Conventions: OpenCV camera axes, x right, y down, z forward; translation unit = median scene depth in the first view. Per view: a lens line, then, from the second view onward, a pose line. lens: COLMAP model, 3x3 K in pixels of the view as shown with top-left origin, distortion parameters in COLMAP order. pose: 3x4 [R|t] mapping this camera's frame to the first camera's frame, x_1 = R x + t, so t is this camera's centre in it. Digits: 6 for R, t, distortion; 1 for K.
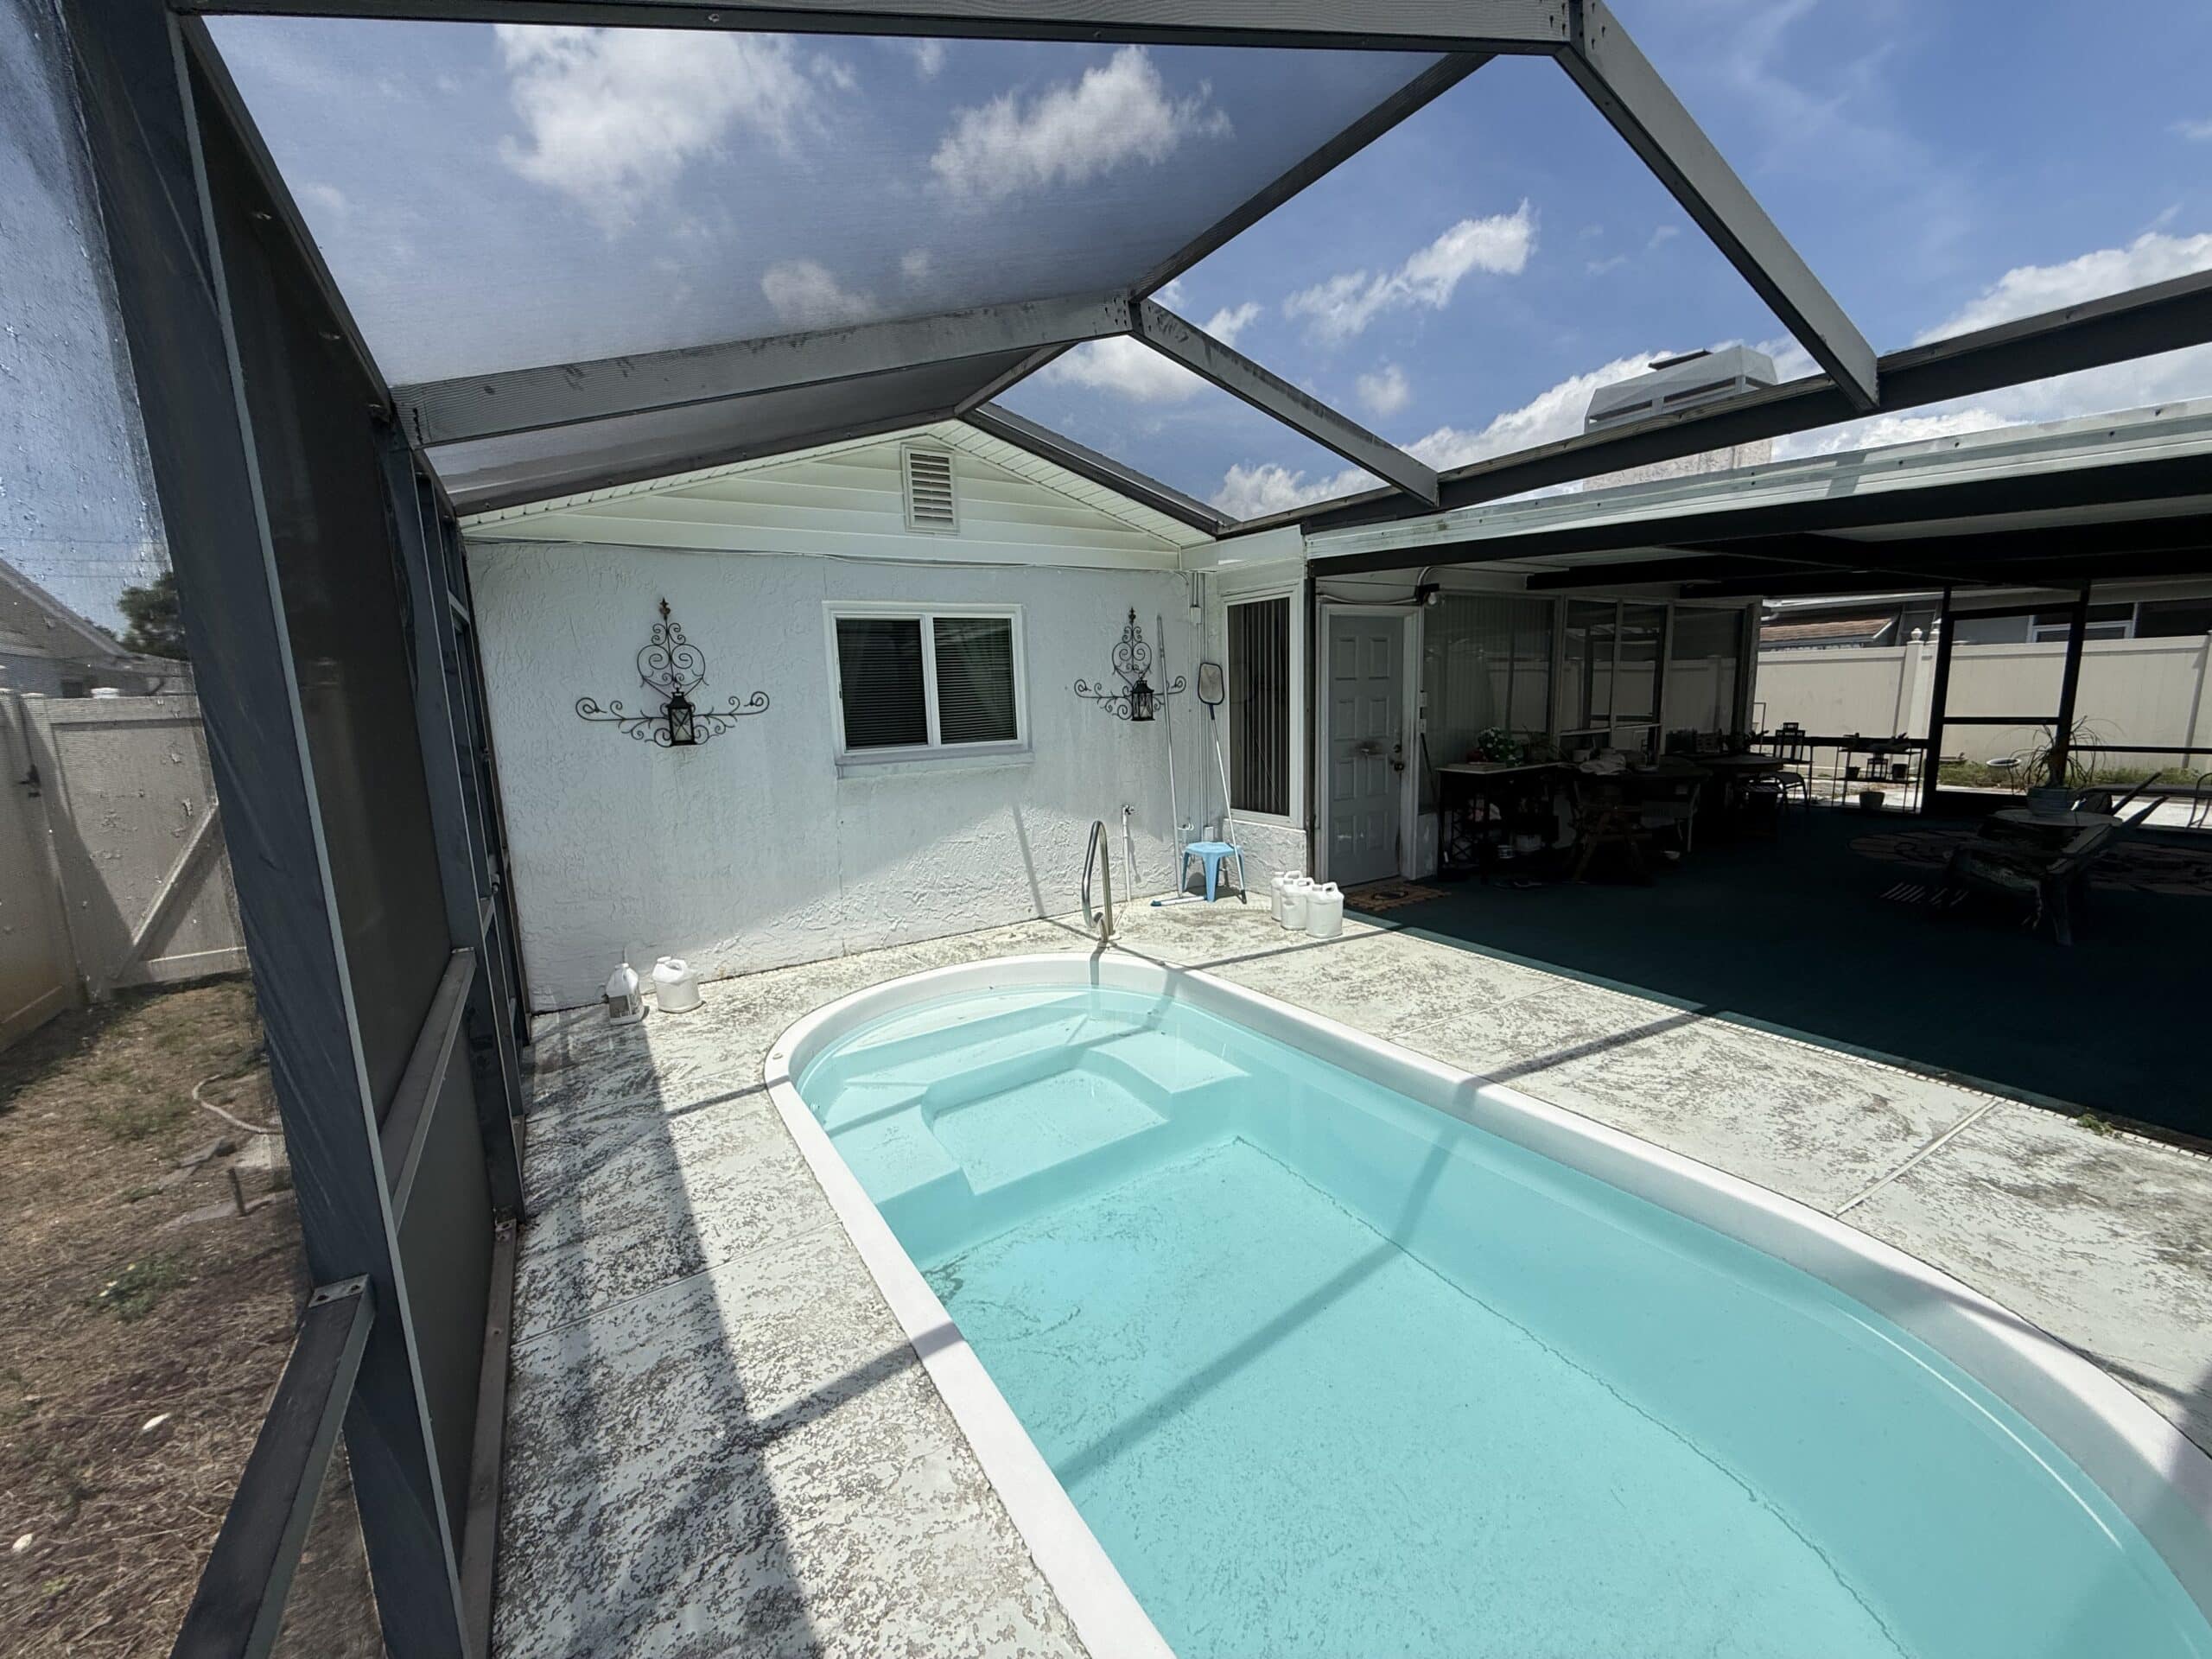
lens RADIAL K [[889.1, 0, 1098.0], [0, 889.1, 840.8], [0, 0, 1]] dist [0.001439, -0.000228]
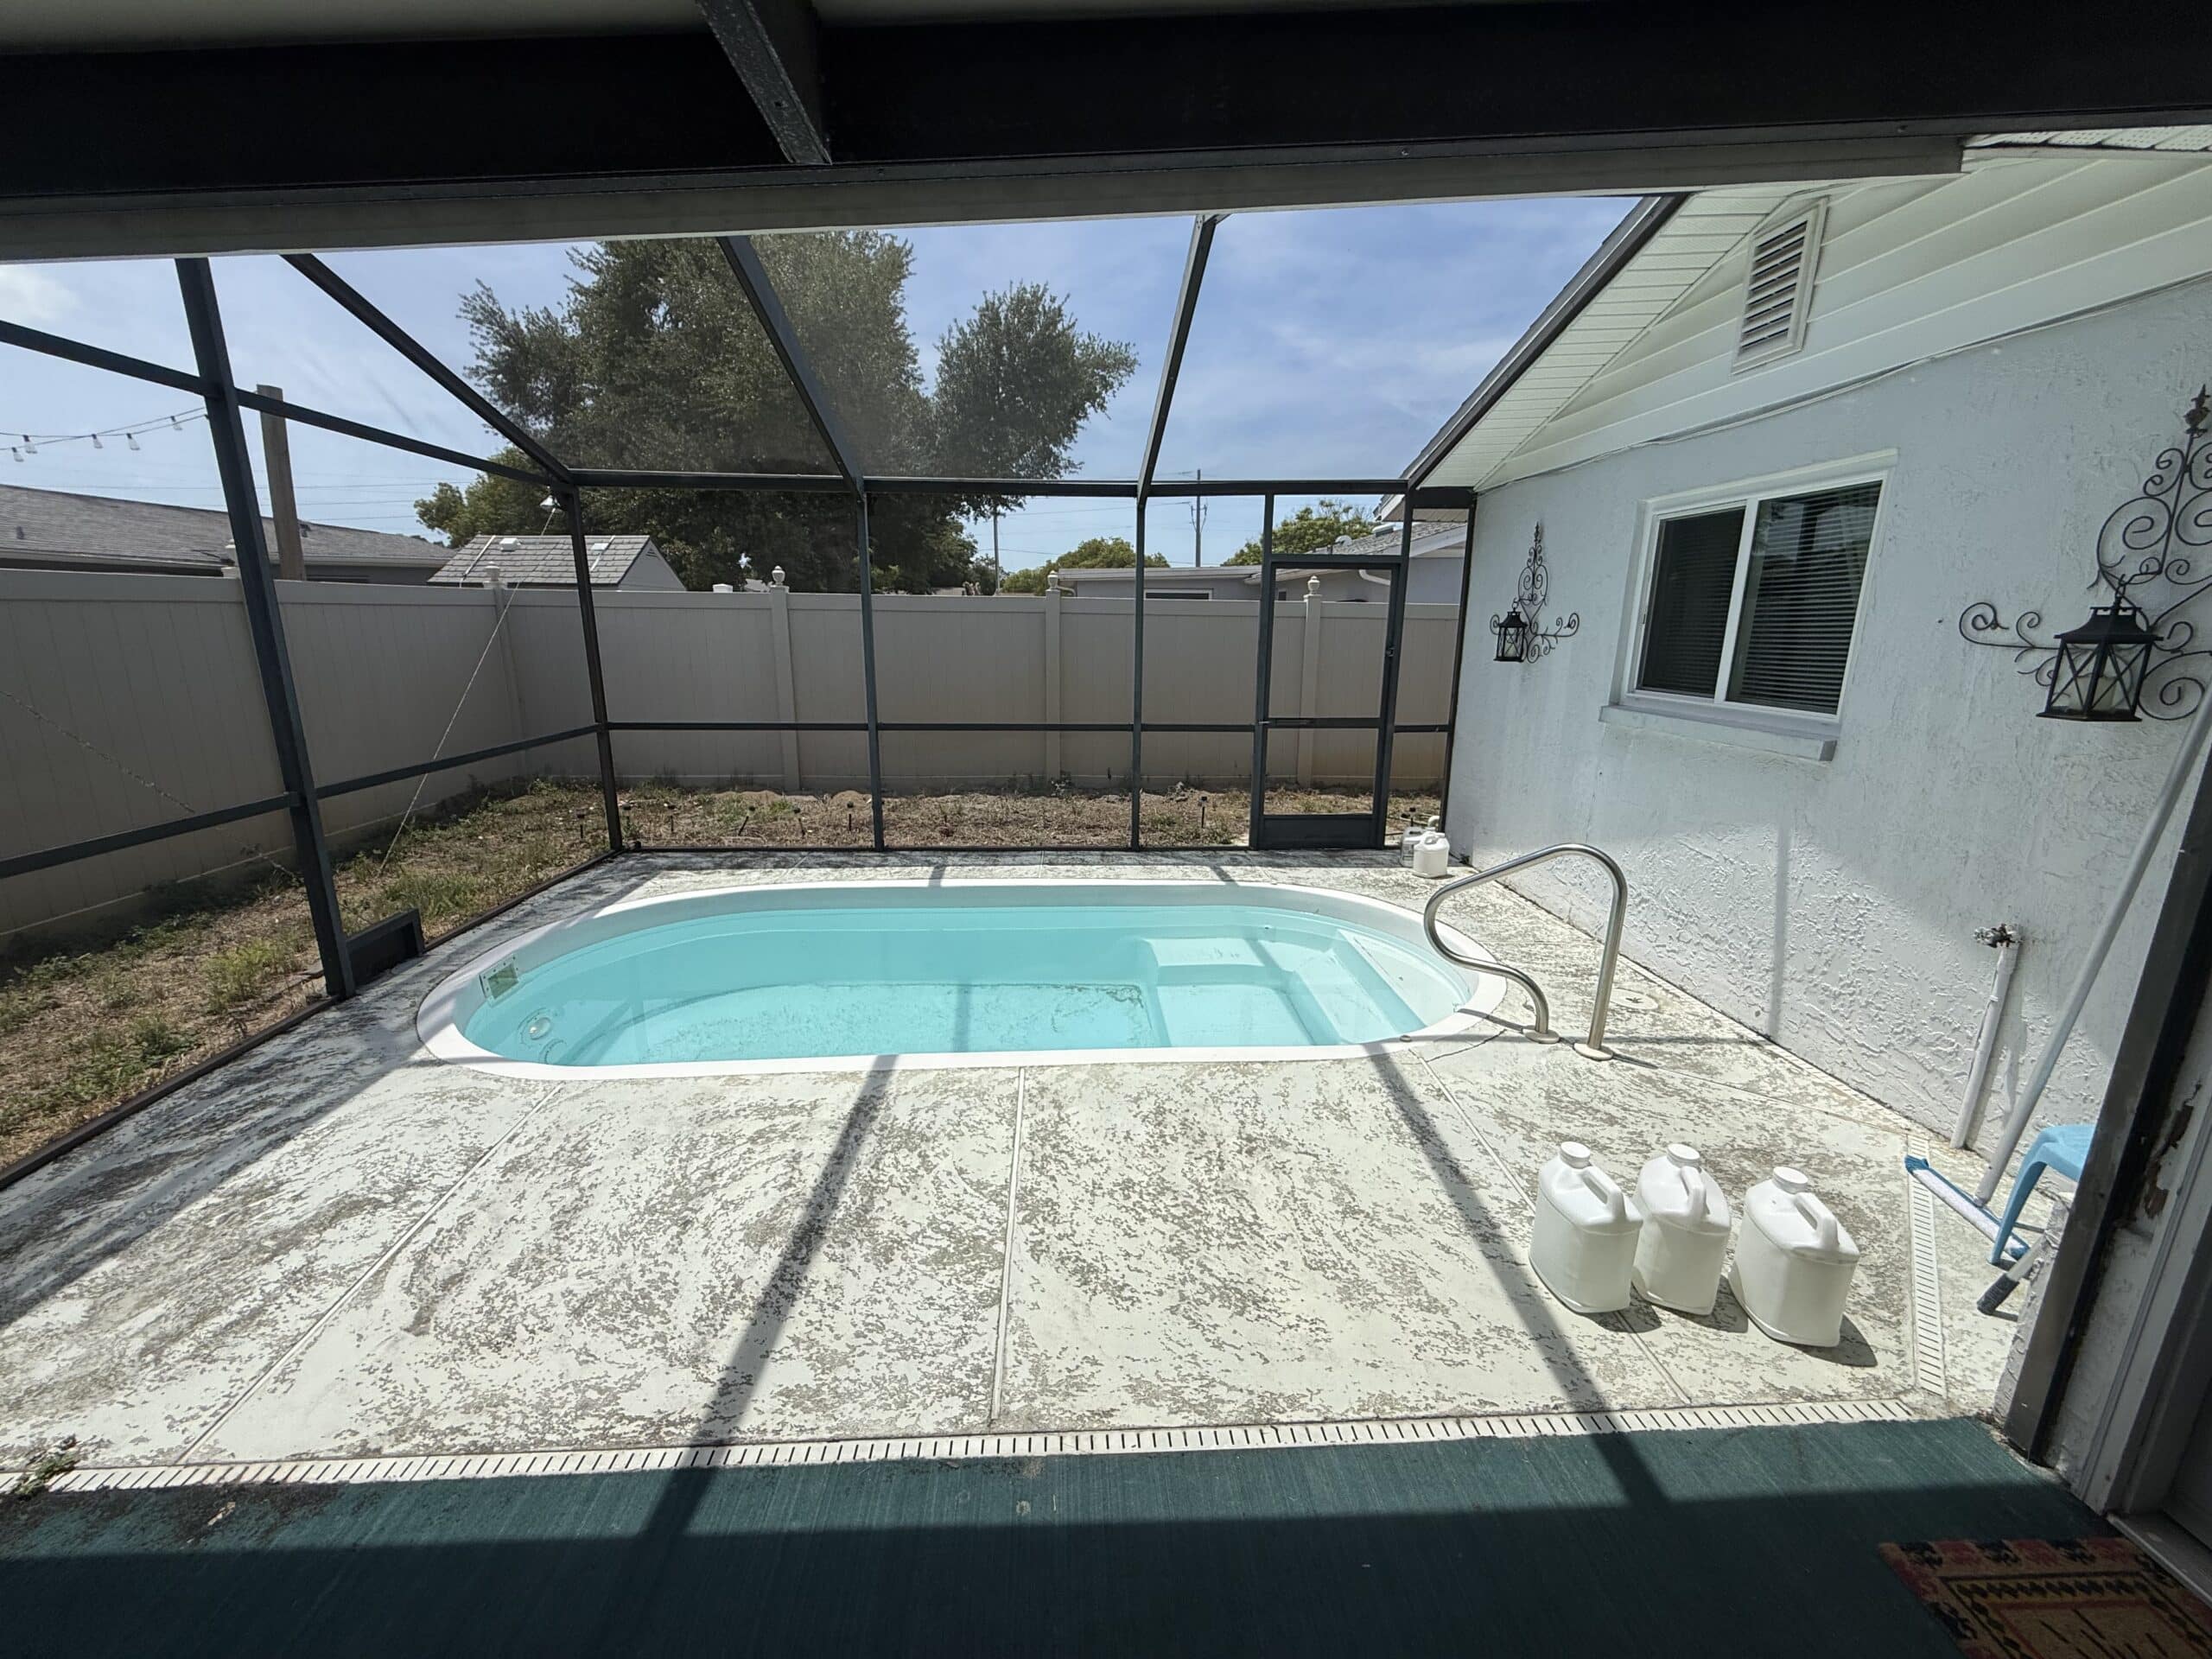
lens RADIAL K [[889.1, 0, 1098.0], [0, 889.1, 840.8], [0, 0, 1]] dist [0.001439, -0.000228]
pose [[-0.490463, 0.243038, -0.836886, 0.813504], [-0.133033, 0.928189, 0.347517, -0.233707], [0.861248, 0.281778, -0.422910, 1.184275]]
